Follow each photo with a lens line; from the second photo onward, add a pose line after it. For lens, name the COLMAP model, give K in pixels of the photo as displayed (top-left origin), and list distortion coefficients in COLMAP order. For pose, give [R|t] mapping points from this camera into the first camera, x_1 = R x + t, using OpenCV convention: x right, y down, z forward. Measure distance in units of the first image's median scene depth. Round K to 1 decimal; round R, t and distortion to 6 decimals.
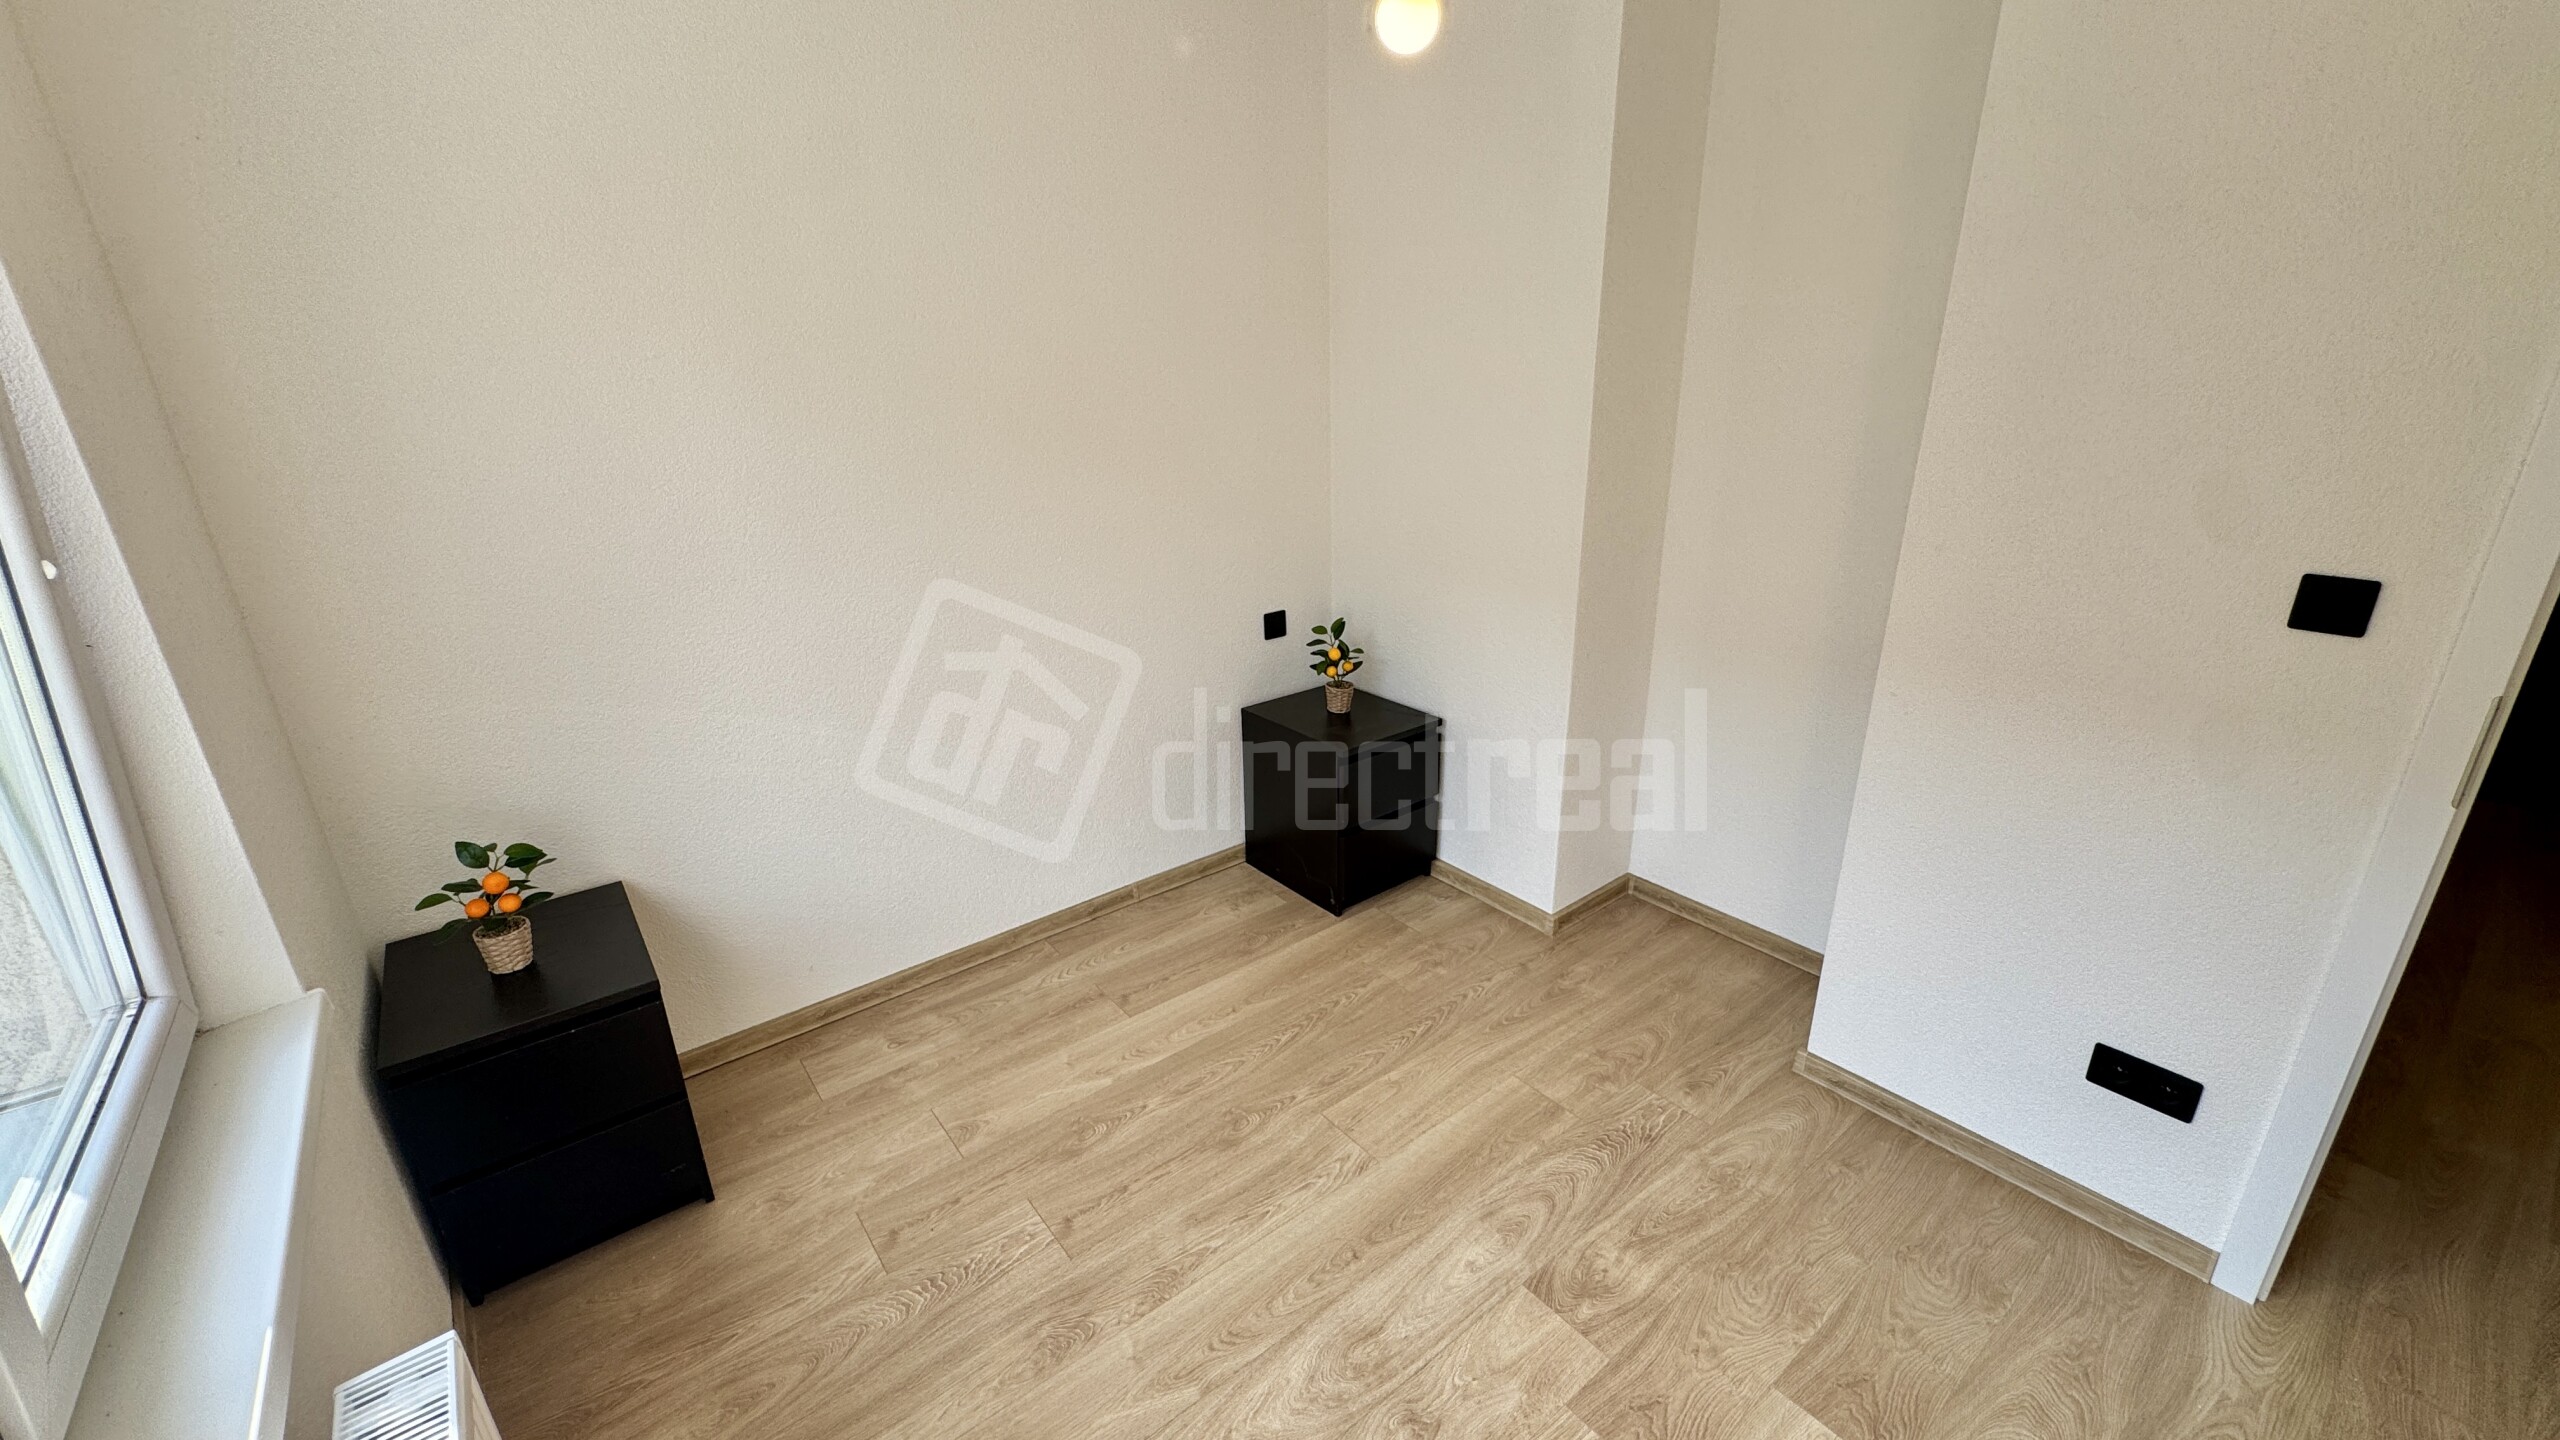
lens RADIAL K [[1026.3, 0, 1273.0], [0, 1026.3, 722.4], [0, 0, 1]] dist [-0.002449, 0.000142]
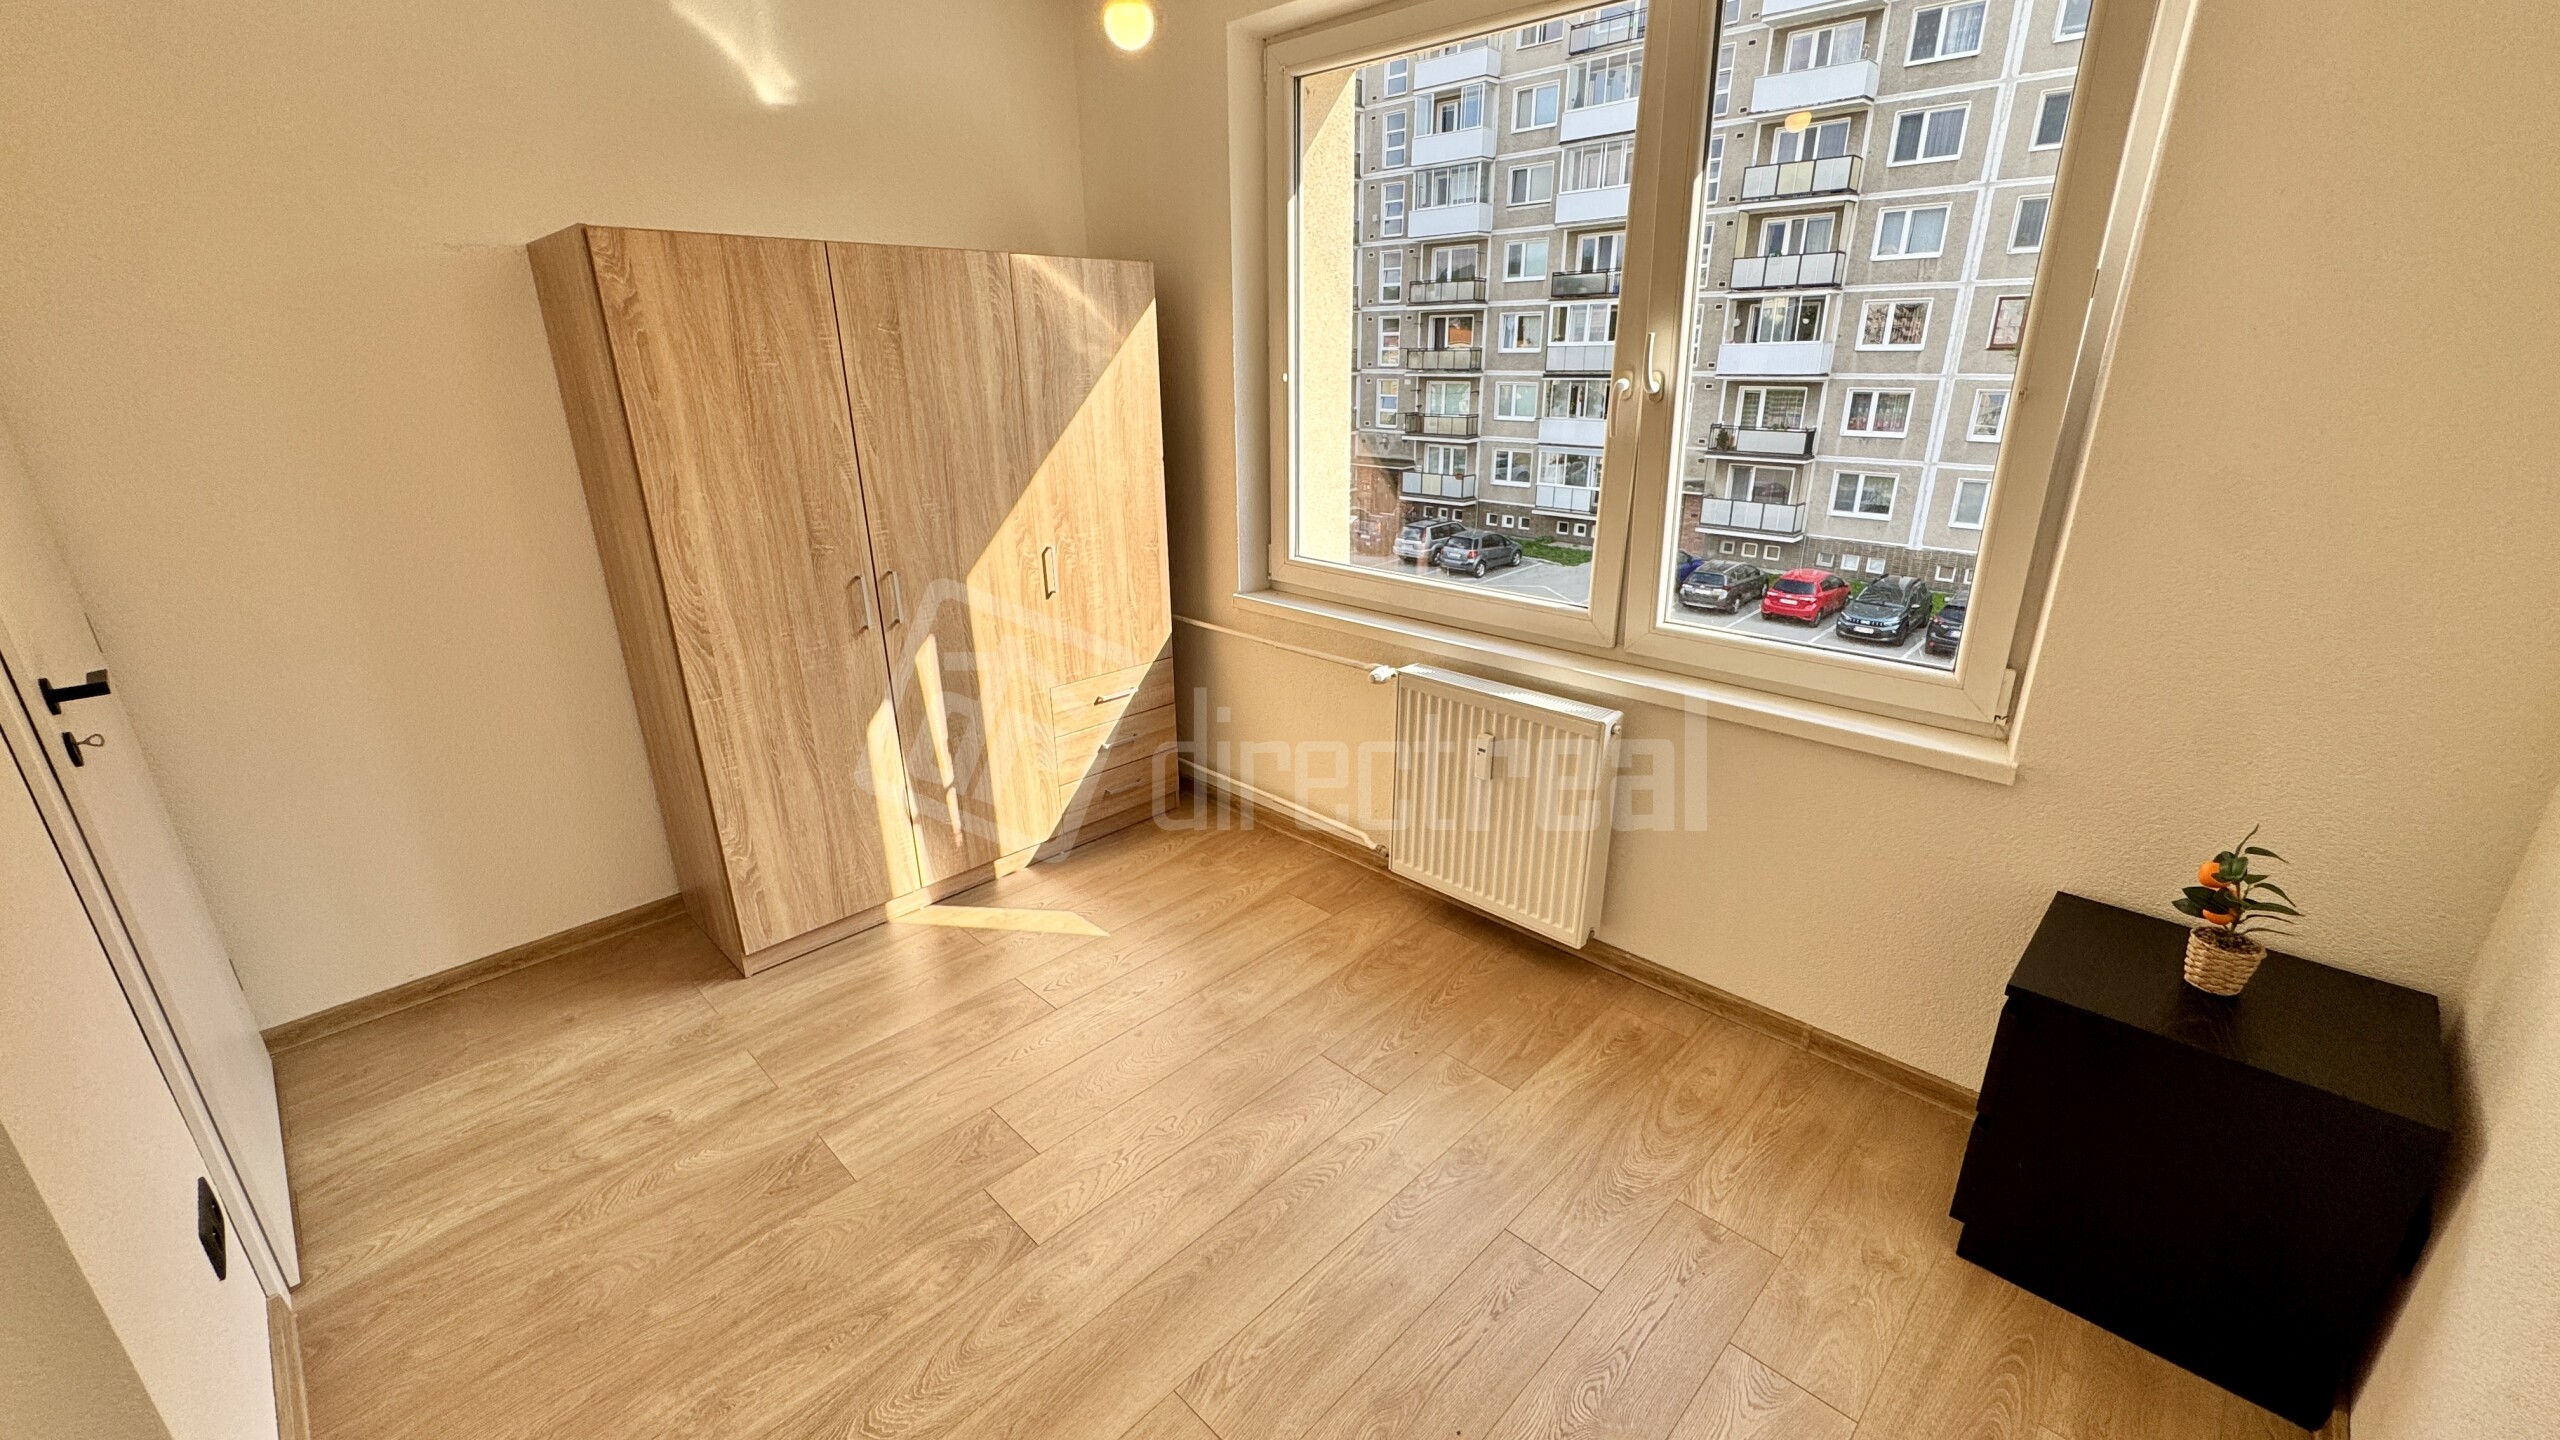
lens RADIAL K [[1026.3, 0, 1276.3], [0, 1026.3, 711.9], [0, 0, 1]] dist [-0.002449, 0.000142]
pose [[-0.991617, 0.073746, -0.106102, 0.079295], [-0.010808, 0.770923, 0.636837, -0.445353], [0.128760, 0.632645, -0.763663, 1.371912]]
